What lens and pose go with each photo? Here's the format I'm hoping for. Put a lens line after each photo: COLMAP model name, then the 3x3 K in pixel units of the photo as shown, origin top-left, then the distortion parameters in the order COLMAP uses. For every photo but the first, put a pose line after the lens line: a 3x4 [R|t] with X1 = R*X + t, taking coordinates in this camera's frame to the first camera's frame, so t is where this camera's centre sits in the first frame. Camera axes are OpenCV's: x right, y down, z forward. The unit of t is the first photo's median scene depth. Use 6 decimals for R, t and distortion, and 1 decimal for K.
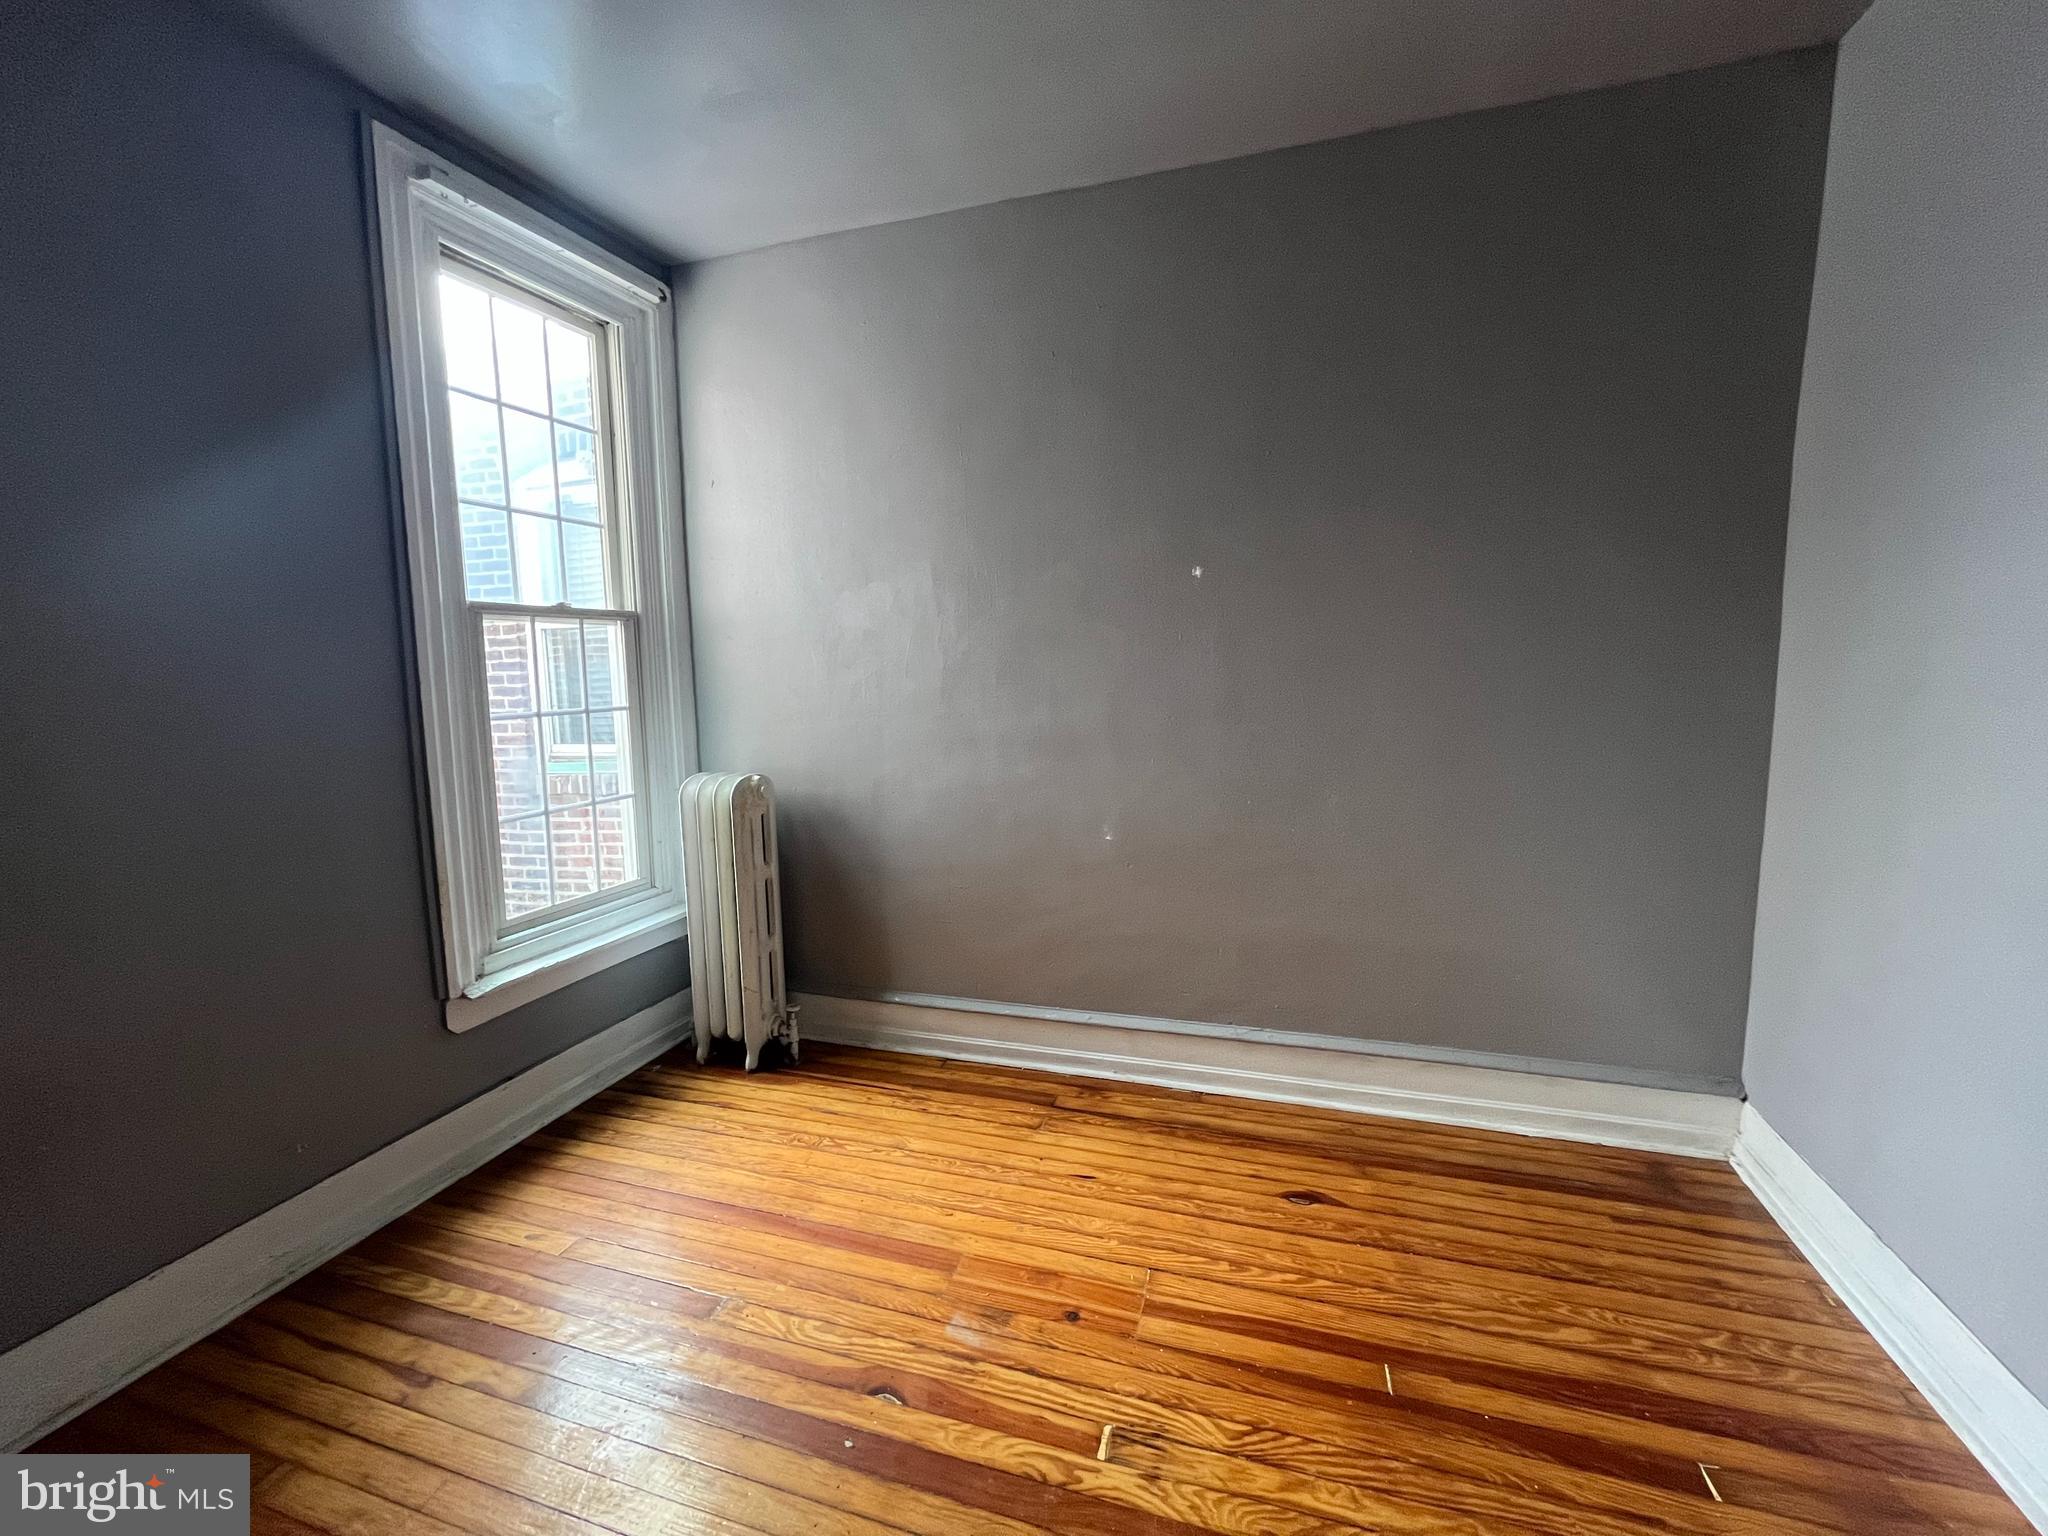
lens RADIAL K [[828.8, 0, 1023.4], [0, 828.8, 770.9], [0, 0, 1]] dist [-0.002926, -0.000068]
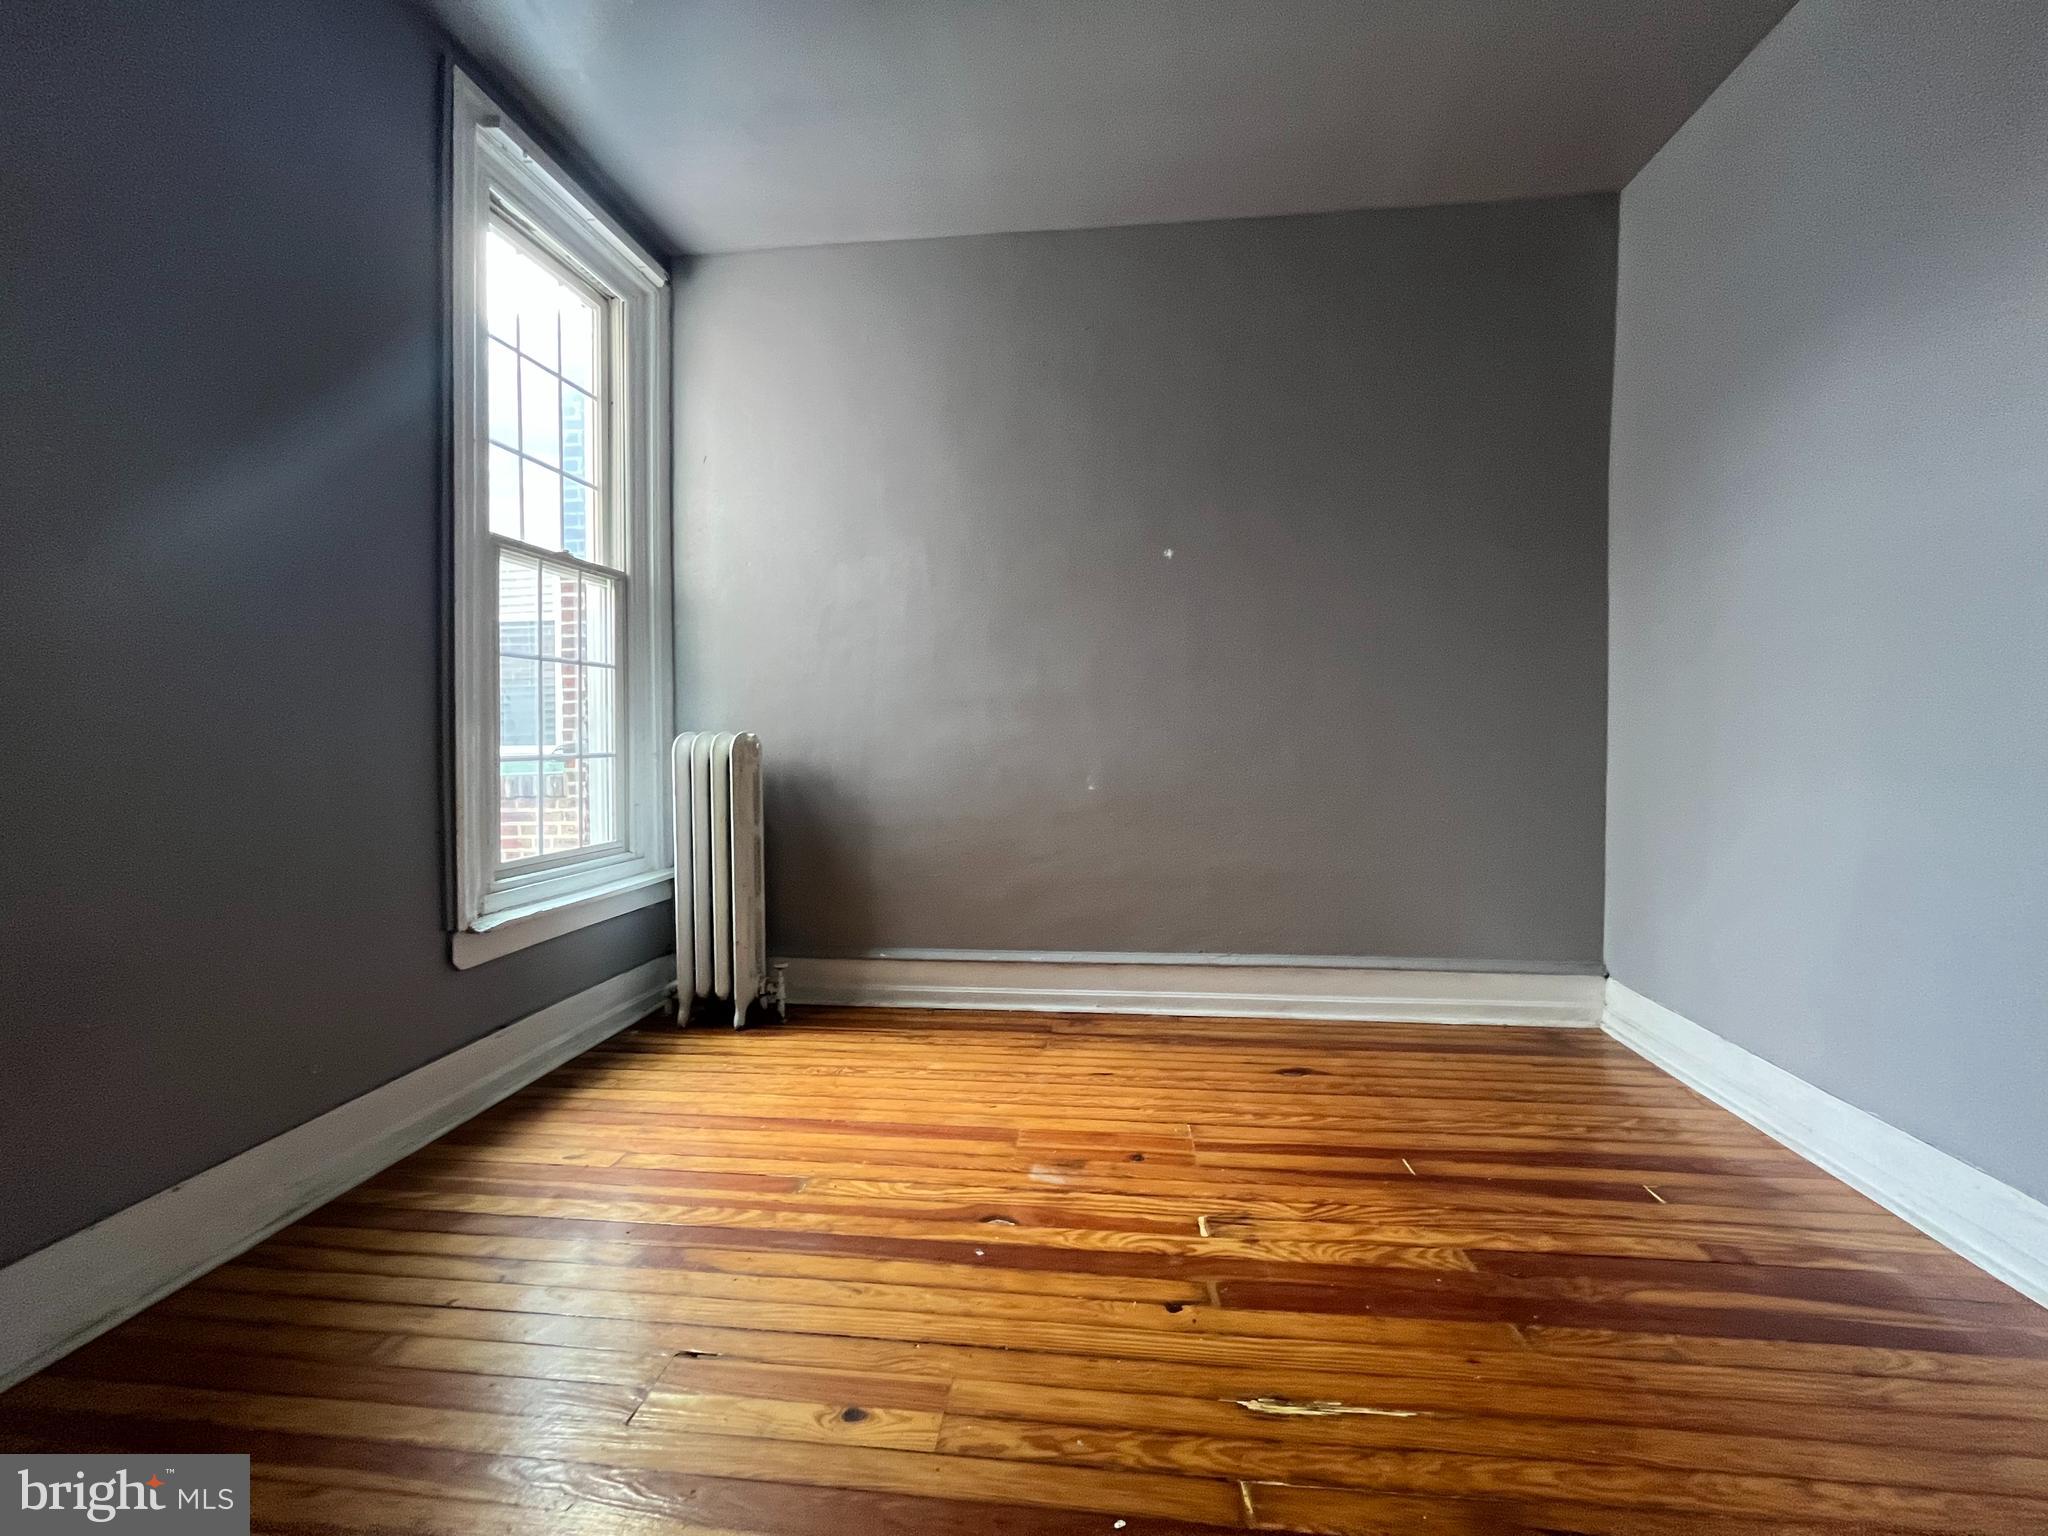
lens RADIAL K [[828.2, 0, 1025.5], [0, 828.2, 768.2], [0, 0, 1]] dist [-0.002822, -0.000246]
pose [[0.980394, 0.007065, 0.196921, -0.244277], [0.010687, 0.995980, -0.088940, 0.184234], [-0.196757, 0.089300, 0.976377, -0.081742]]
